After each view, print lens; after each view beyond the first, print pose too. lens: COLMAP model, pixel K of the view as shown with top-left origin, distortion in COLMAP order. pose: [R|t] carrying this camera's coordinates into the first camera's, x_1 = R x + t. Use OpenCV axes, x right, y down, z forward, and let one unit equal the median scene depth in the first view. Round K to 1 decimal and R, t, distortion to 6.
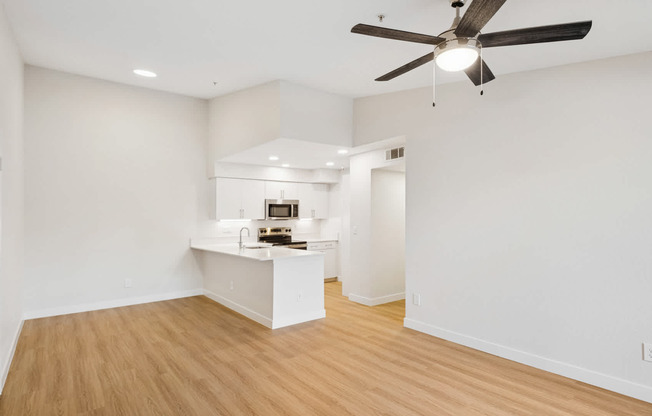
lens RADIAL K [[344.0, 0, 321.4], [0, 344.0, 208.6], [0, 0, 1]] dist [0.004493, -0.001400]
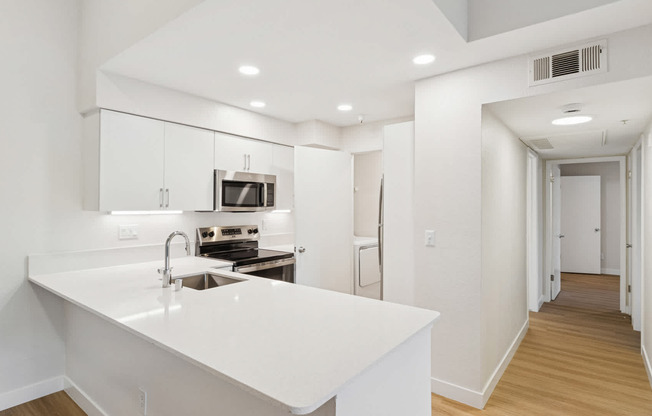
lens RADIAL K [[344.0, 0, 321.4], [0, 344.0, 208.6], [0, 0, 1]] dist [0.004493, -0.001400]
pose [[0.968554, 0.011806, 0.248525, -0.144251], [-0.019952, 0.999342, 0.030283, 0.010589], [-0.248004, -0.034290, 0.968152, 0.512074]]
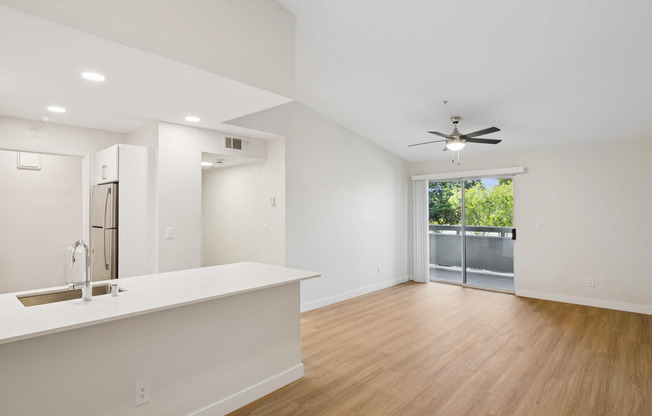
lens RADIAL K [[344.0, 0, 321.4], [0, 344.0, 208.6], [0, 0, 1]] dist [0.004493, -0.001400]
pose [[-0.166882, 0.017366, 0.985824, -0.554323], [-0.024761, 0.999456, -0.021798, 0.019777], [-0.985666, -0.028047, -0.166361, 0.723378]]
